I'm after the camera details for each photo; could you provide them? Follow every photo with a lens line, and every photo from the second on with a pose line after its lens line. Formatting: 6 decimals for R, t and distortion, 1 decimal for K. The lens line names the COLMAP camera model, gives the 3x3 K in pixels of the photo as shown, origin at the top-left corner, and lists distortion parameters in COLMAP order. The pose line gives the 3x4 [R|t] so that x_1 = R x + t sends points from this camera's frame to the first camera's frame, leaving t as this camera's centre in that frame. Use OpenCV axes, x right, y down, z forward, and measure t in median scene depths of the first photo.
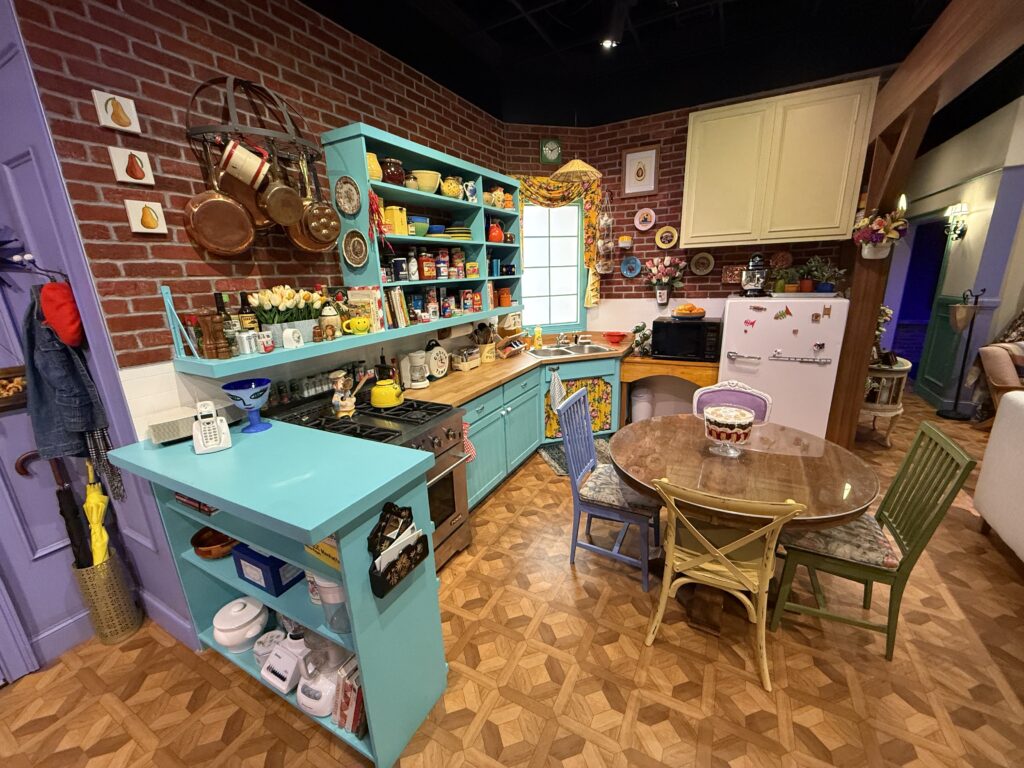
lens RADIAL K [[410.7, 0, 511.9], [0, 410.7, 385.5], [0, 0, 1]] dist [-0.003489, -0.000416]
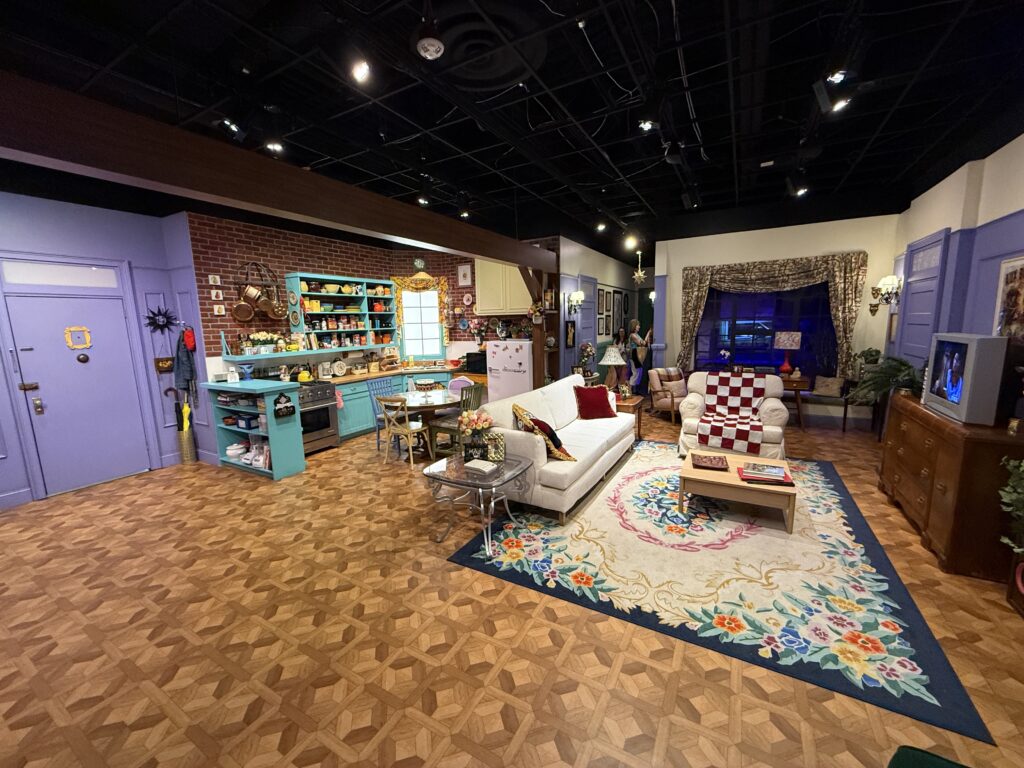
lens RADIAL K [[410.7, 0, 512.9], [0, 410.7, 385.0], [0, 0, 1]] dist [-0.003489, -0.000416]
pose [[0.999693, 0.017516, -0.017497, 0.953238], [-0.019387, 0.993382, -0.113205, 0.316884], [0.015398, 0.113510, 0.993418, -1.353857]]
